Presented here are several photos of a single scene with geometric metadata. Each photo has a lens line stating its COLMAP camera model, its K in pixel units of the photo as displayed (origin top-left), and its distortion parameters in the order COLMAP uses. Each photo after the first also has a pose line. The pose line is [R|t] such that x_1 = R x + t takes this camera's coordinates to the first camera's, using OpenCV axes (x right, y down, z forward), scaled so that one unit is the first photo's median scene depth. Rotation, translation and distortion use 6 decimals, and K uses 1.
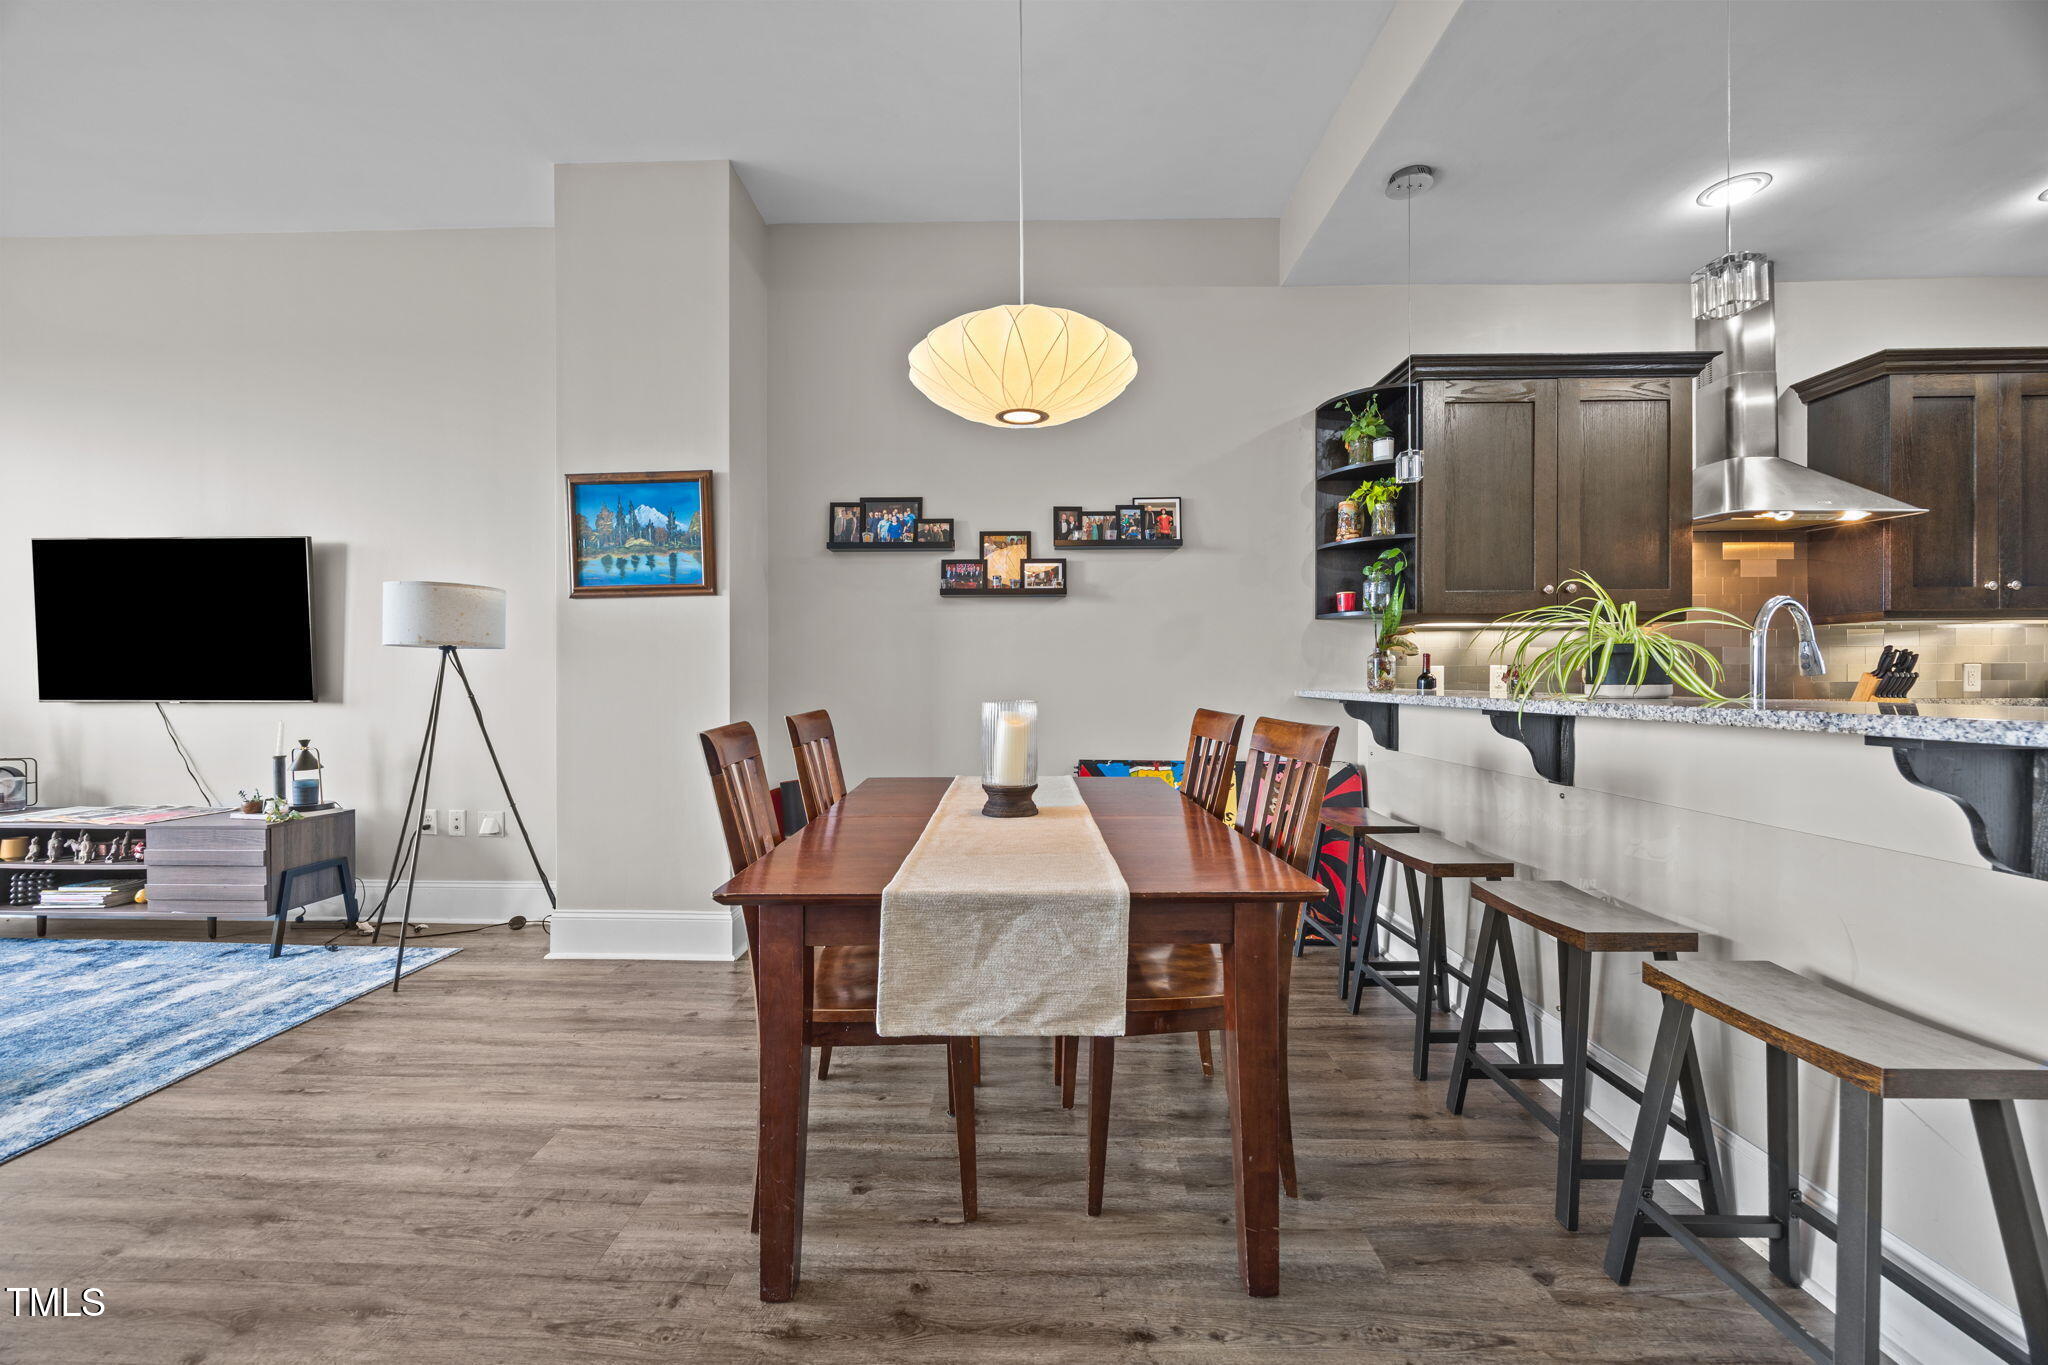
lens RADIAL K [[779.2, 0, 1019.0], [0, 779.2, 682.6], [0, 0, 1]] dist [-0.004096, 0.000453]
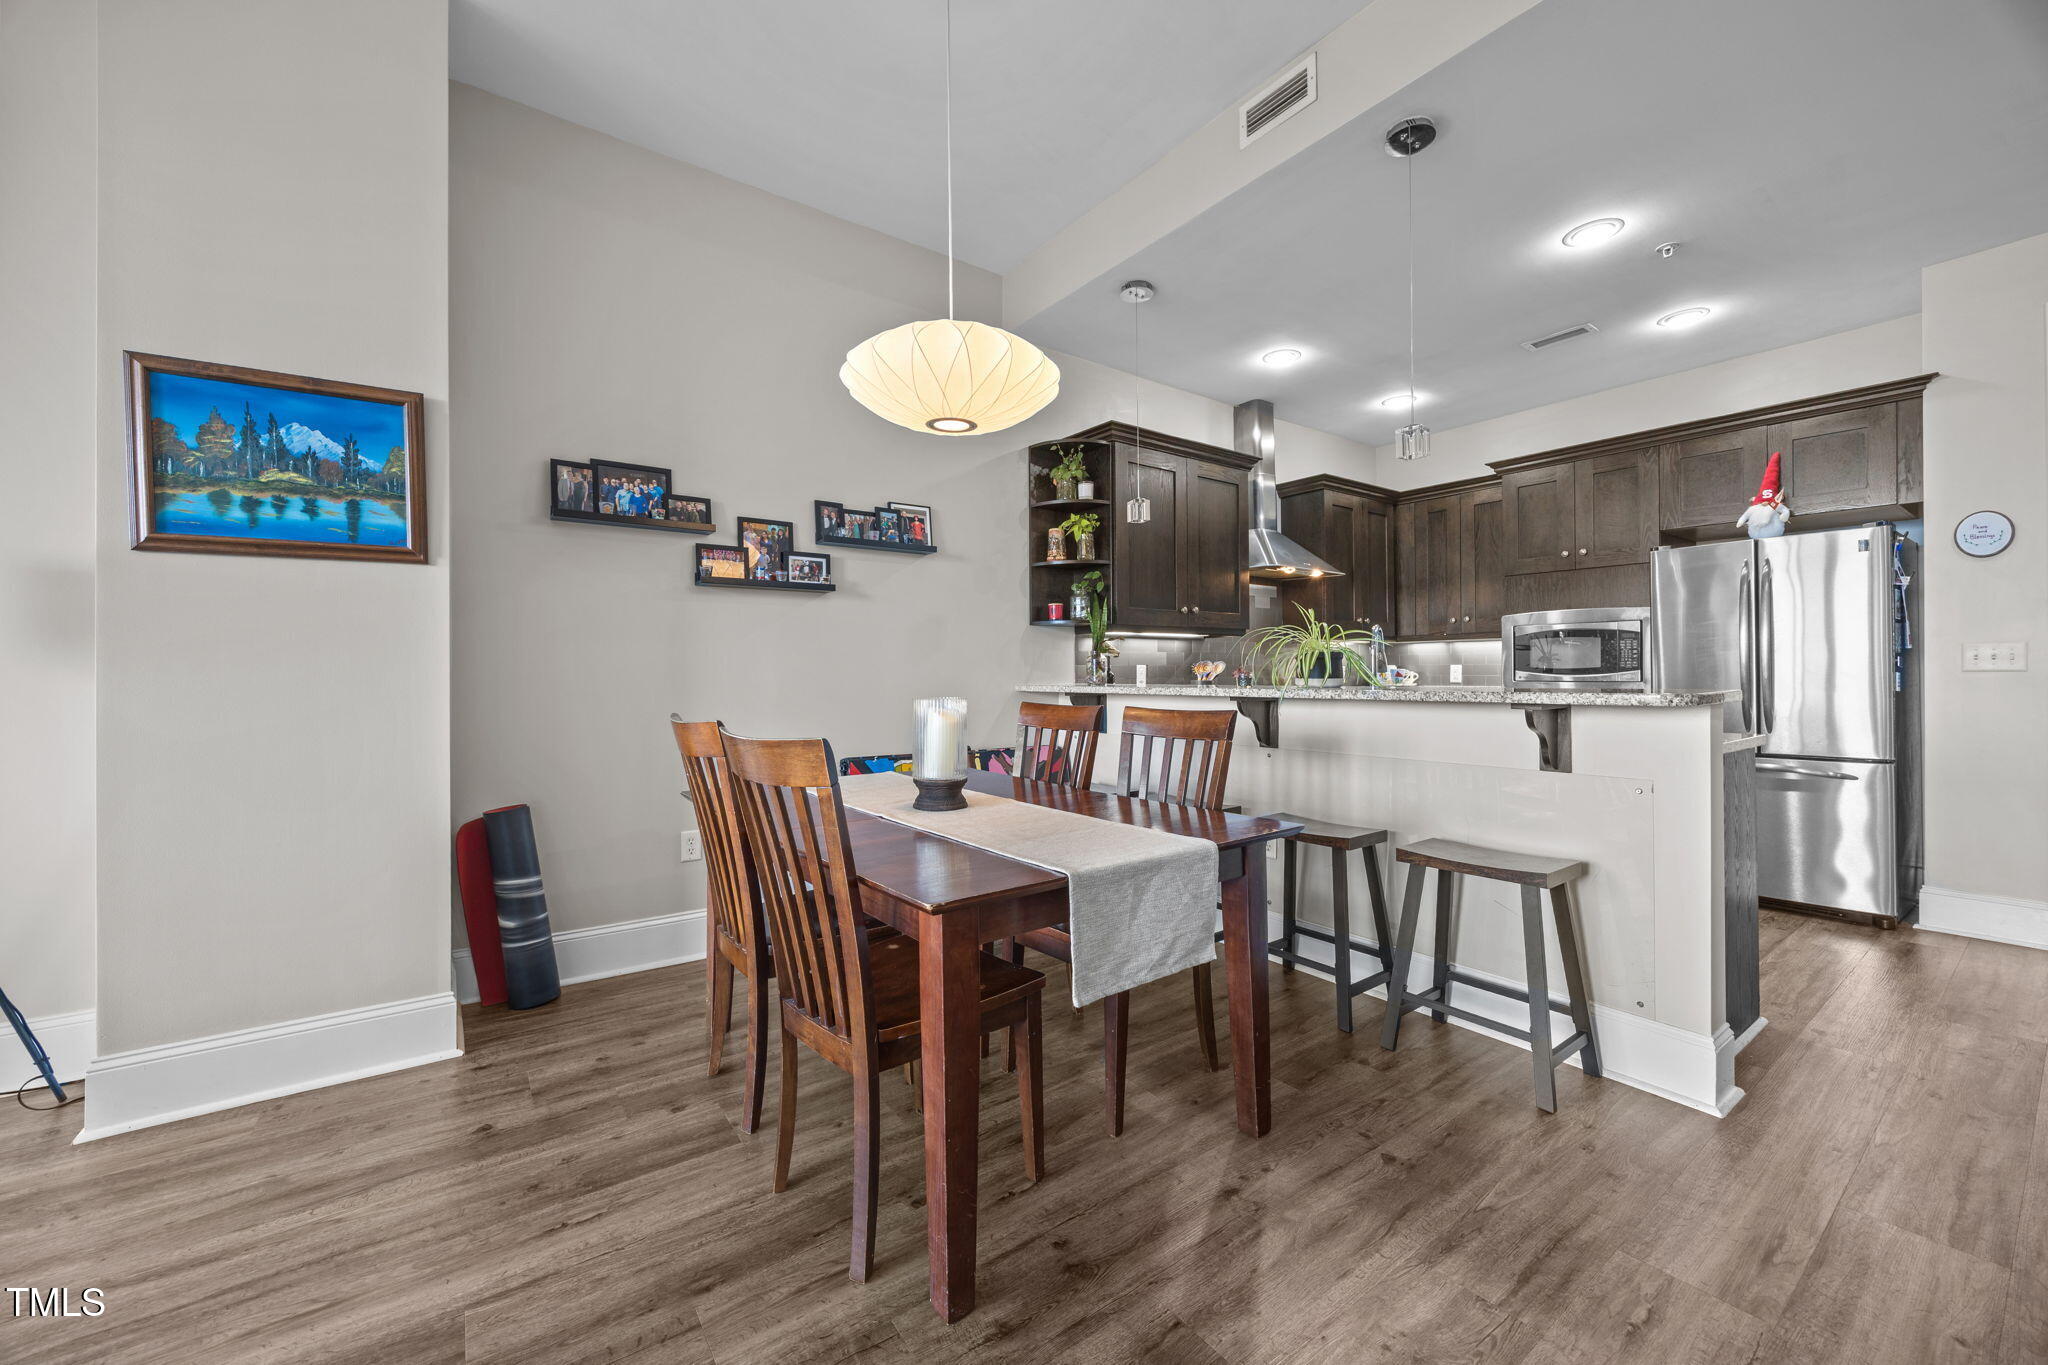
lens RADIAL K [[779.2, 0, 1017.2], [0, 779.2, 673.3], [0, 0, 1]] dist [-0.004096, 0.000453]
pose [[0.800261, -0.000844, 0.599651, -0.378249], [0.006632, 0.999950, -0.007444, -0.000167], [-0.599614, 0.009935, 0.800227, 0.078394]]
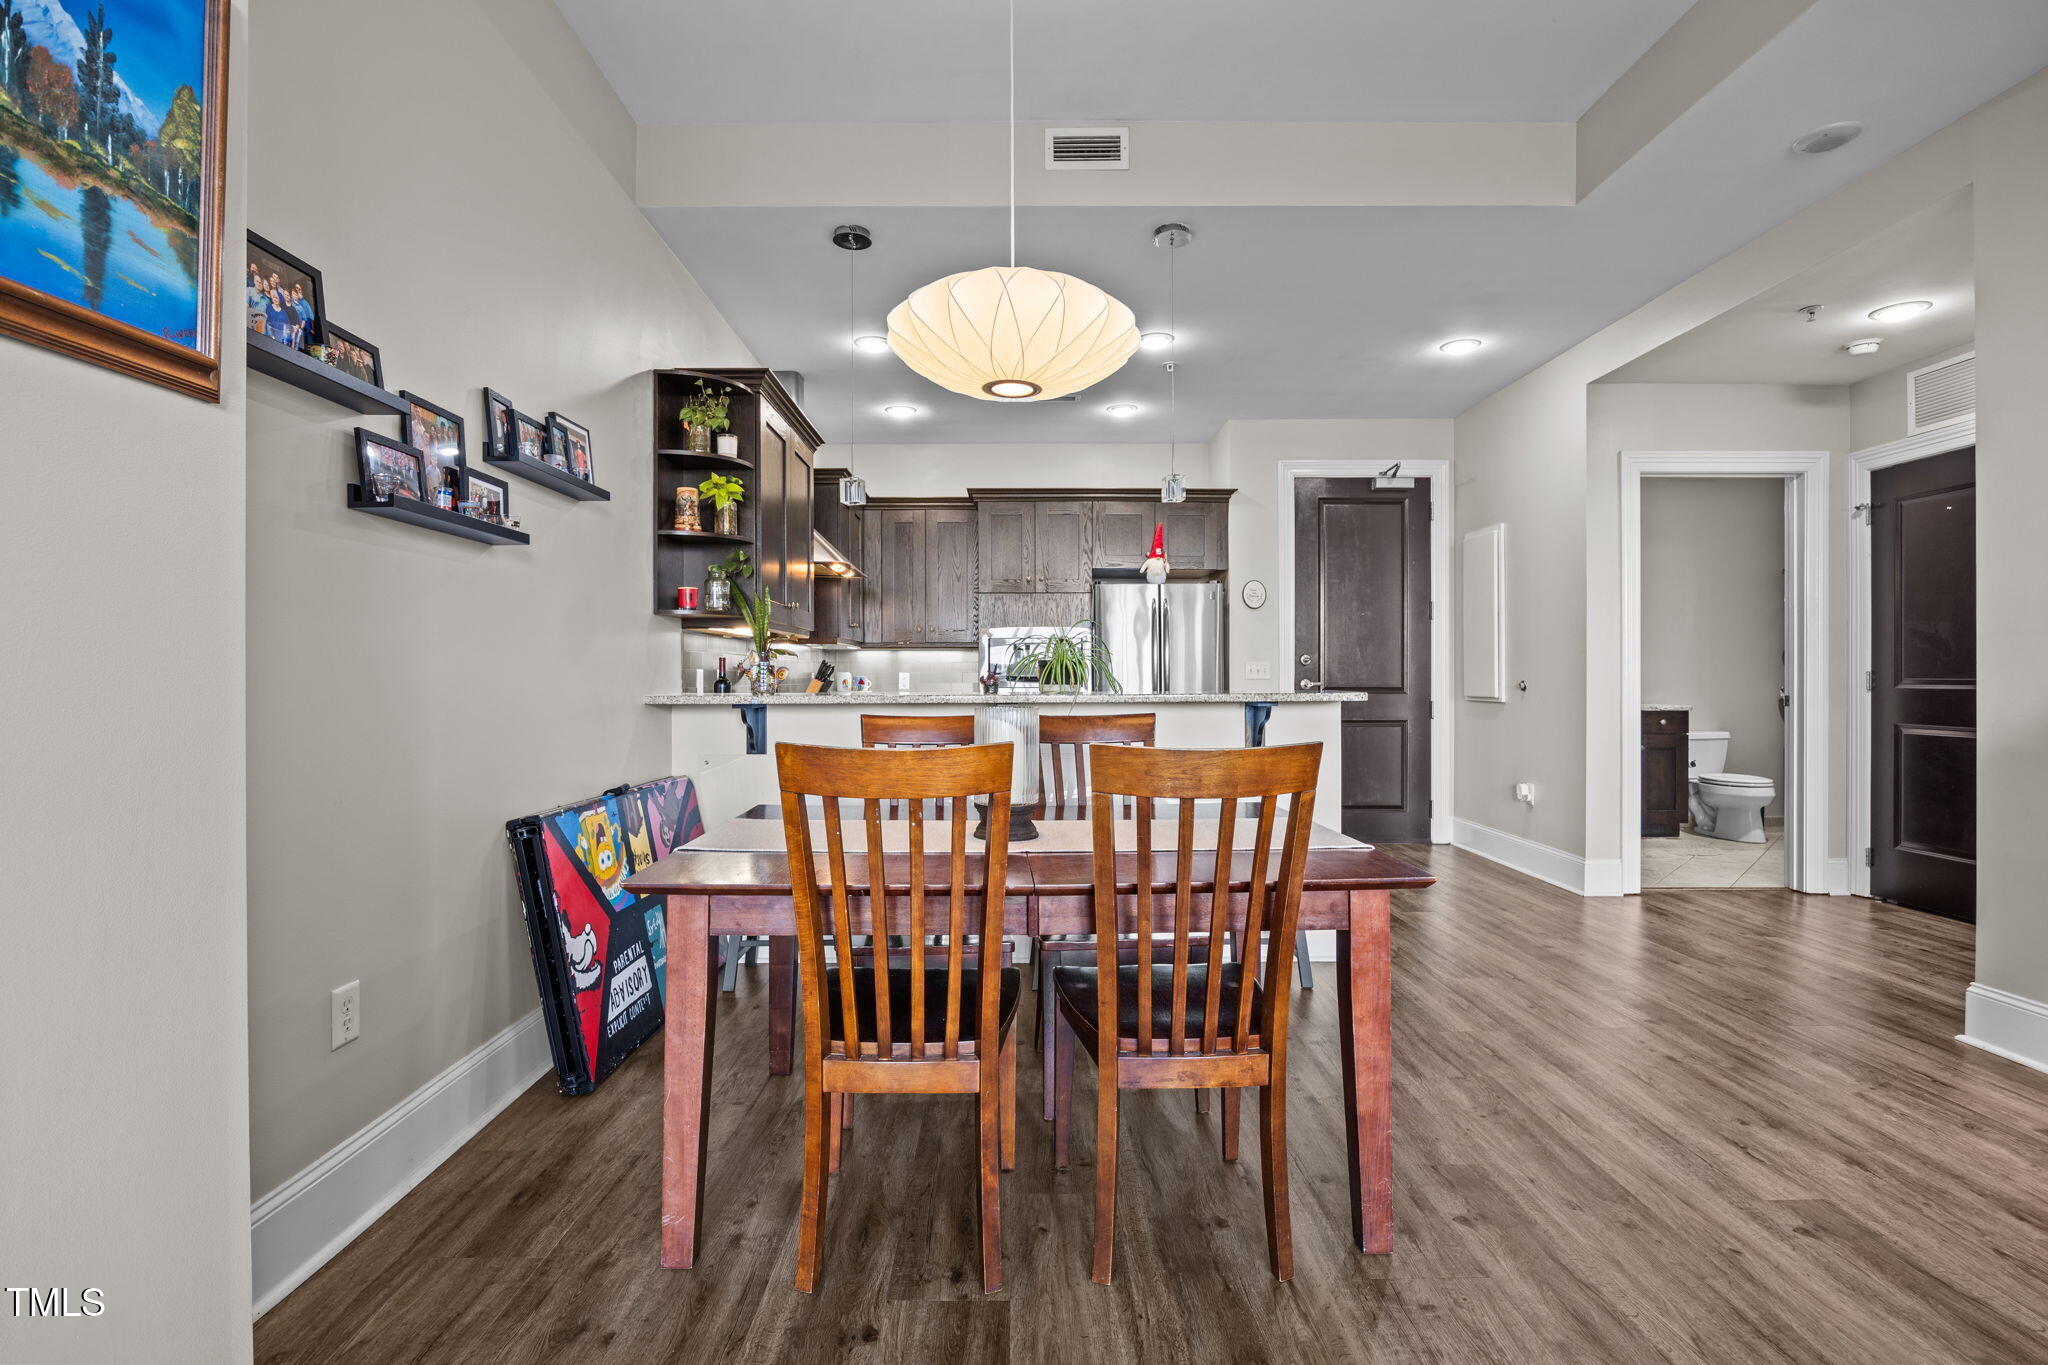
lens RADIAL K [[939.4, 0, 1011.1], [0, 939.4, 677.9], [0, 0, 1]] dist [-0.013333, -0.000080]
pose [[-0.019464, 0.002972, 0.999806, -0.733994], [0.008606, 0.999959, -0.002805, -0.004972], [-0.999774, 0.008550, -0.019489, 0.698481]]
